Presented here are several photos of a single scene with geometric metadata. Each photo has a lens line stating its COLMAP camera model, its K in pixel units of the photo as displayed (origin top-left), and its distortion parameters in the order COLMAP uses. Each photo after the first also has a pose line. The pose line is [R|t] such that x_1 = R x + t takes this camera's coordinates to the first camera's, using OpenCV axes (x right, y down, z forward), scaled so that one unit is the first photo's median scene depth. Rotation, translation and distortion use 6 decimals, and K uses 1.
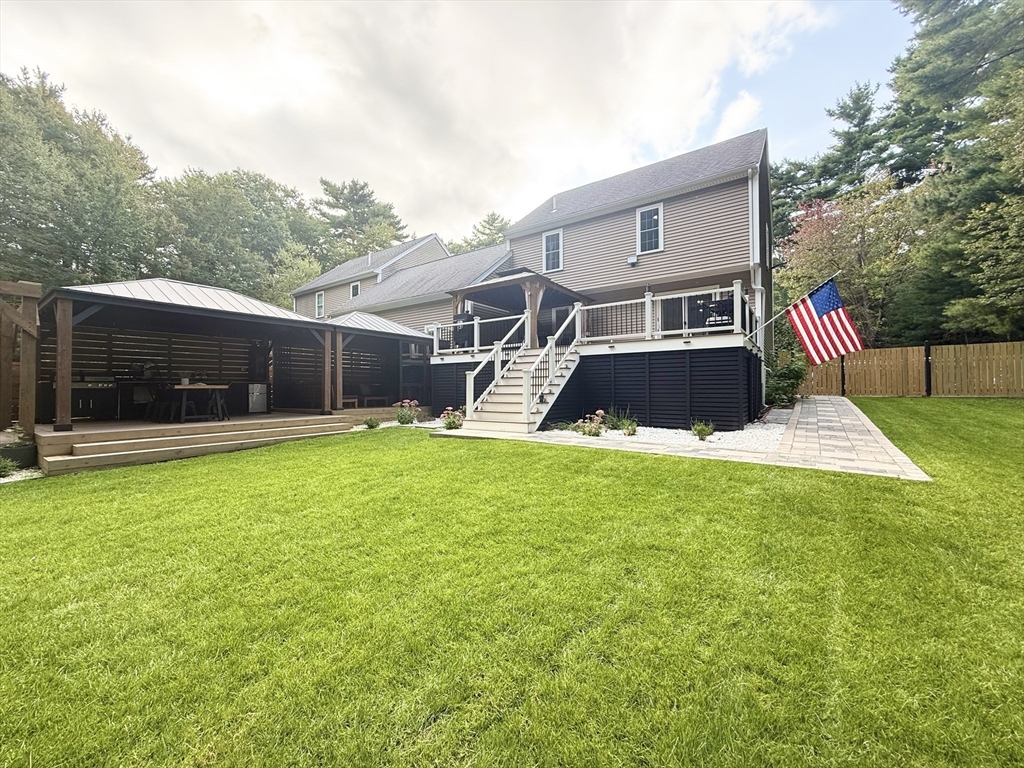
lens RADIAL K [[406.6, 0, 510.5], [0, 406.6, 385.8], [0, 0, 1]] dist [0.000634, -0.000082]
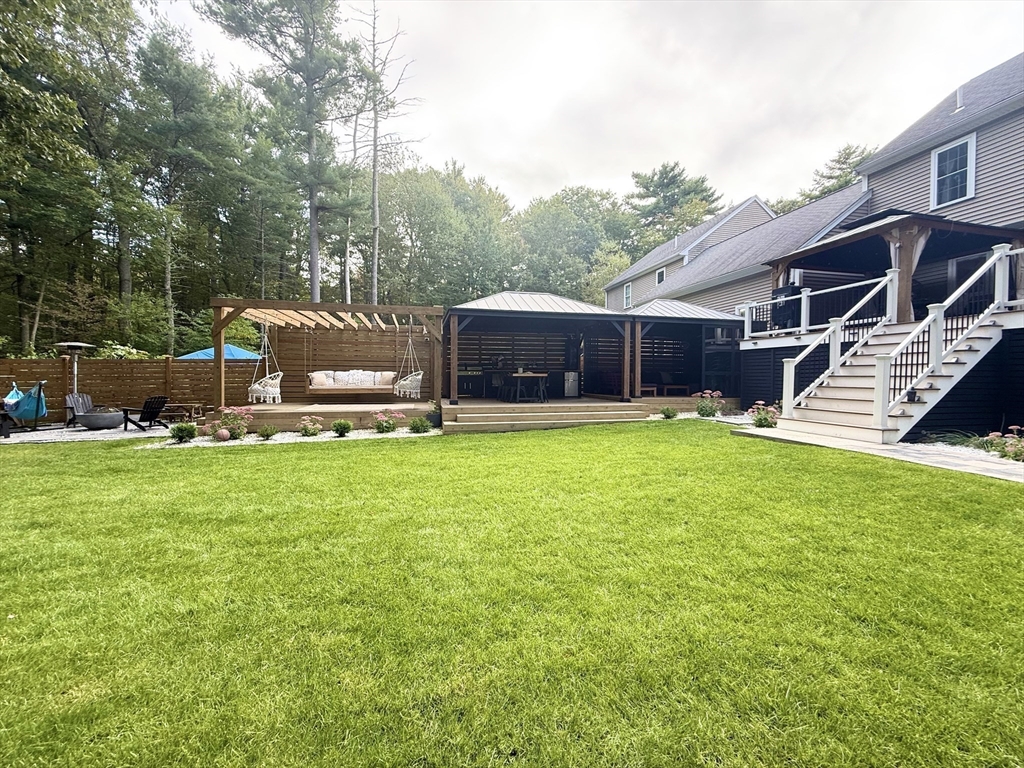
lens RADIAL K [[406.6, 0, 510.5], [0, 406.6, 385.8], [0, 0, 1]] dist [0.000634, -0.000082]
pose [[0.747807, 0.026256, -0.663397, 0.022169], [-0.004169, 0.999384, 0.034854, -0.006552], [0.663903, -0.023299, 0.747455, 0.025912]]
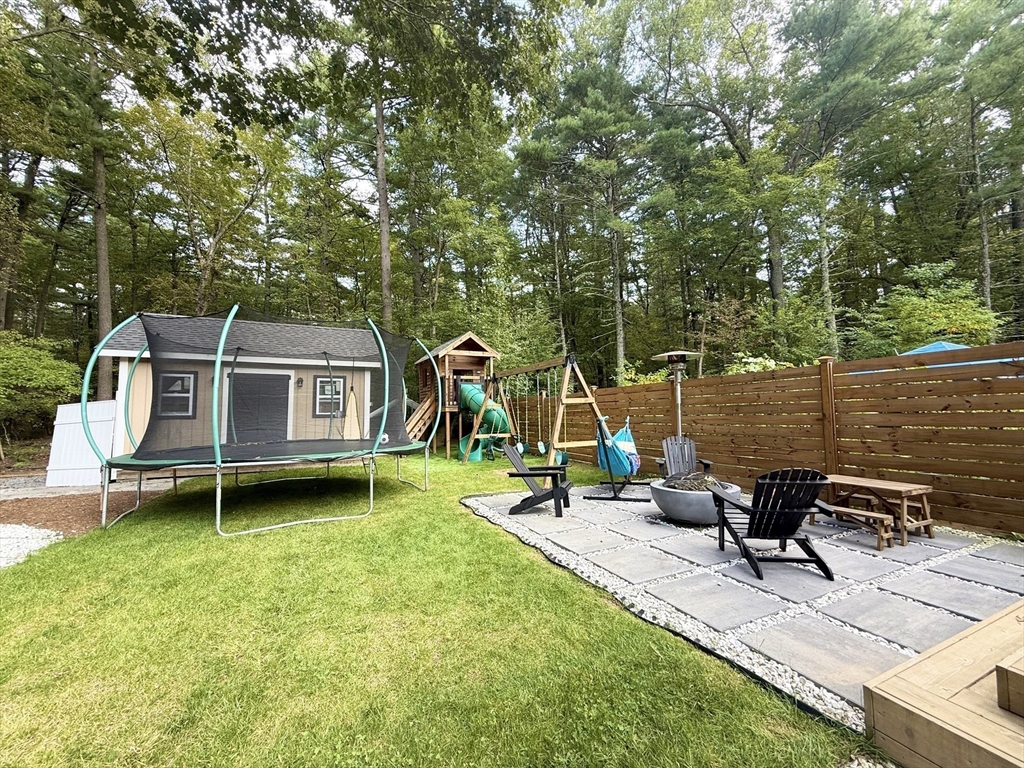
lens RADIAL K [[411.2, 0, 512.0], [0, 411.2, 384.0], [0, 0, 1]] dist [0.000806, 0.000207]
pose [[-0.496669, -0.041177, -0.866963, -0.945727], [0.031549, 0.997357, -0.065444, 0.009183], [0.867366, -0.059856, -0.494058, 0.176339]]
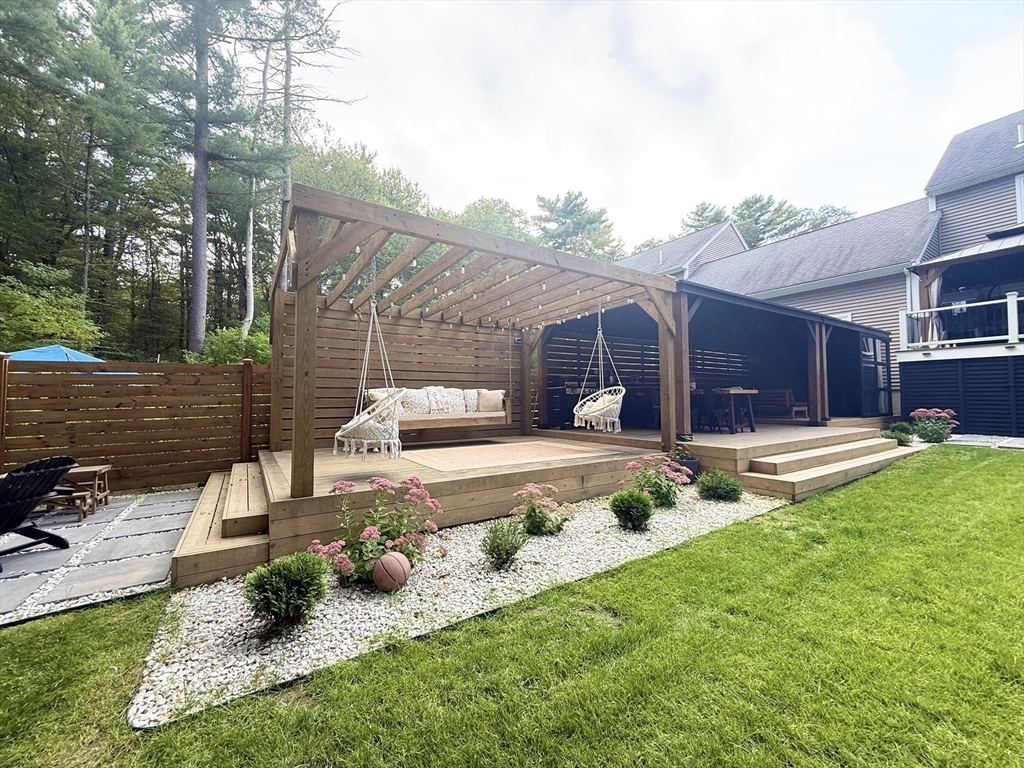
lens RADIAL K [[411.2, 0, 512.0], [0, 411.2, 384.0], [0, 0, 1]] dist [0.000806, 0.000207]
pose [[0.929391, -0.013051, -0.368865, -0.822565], [0.003891, 0.999666, -0.025567, 0.006360], [0.369075, 0.022326, 0.929131, 0.018074]]
